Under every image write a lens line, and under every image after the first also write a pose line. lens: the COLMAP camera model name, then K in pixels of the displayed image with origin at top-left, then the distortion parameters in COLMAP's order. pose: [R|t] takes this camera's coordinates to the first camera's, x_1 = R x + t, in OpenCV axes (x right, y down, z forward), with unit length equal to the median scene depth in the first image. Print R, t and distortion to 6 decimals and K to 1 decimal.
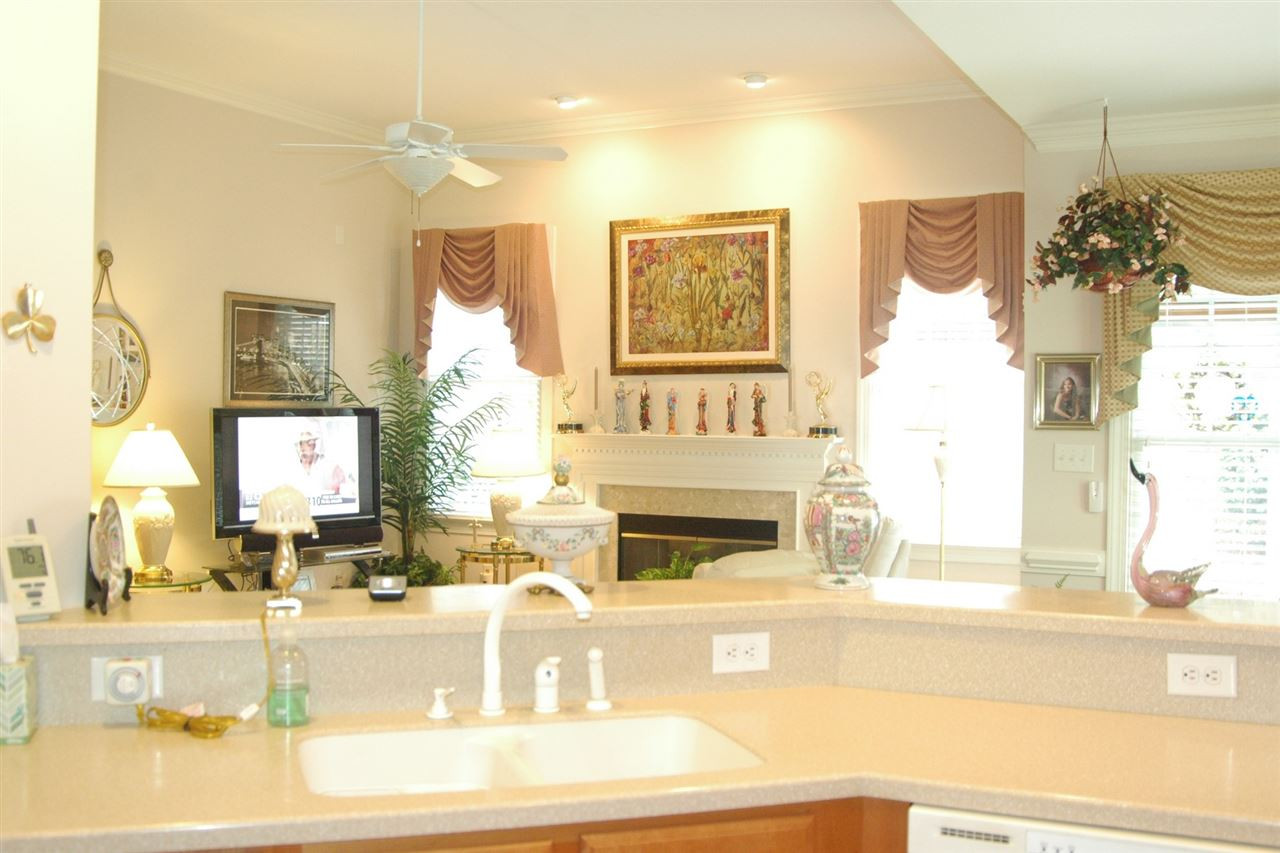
lens RADIAL K [[1337.1, 0, 640.0], [0, 1337.1, 426.5], [0, 0, 1]] dist [-0.145420, 0.146281]
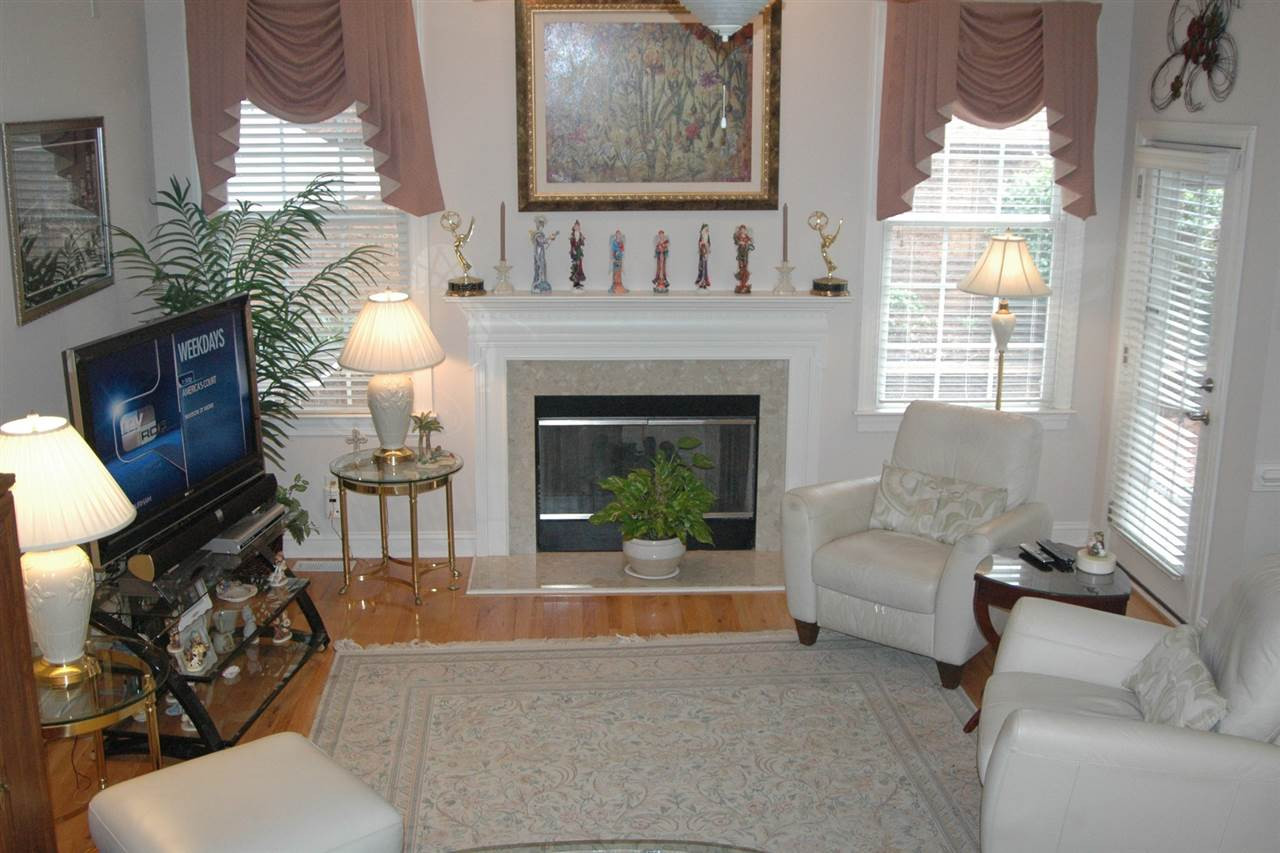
lens RADIAL K [[1337.1, 0, 640.0], [0, 1337.1, 426.5], [0, 0, 1]] dist [-0.145420, 0.146281]
pose [[0.859433, -0.129657, 0.494534, -0.352472], [0.002958, 0.968552, 0.248794, -0.109321], [-0.511240, -0.212359, 0.832789, 0.352107]]
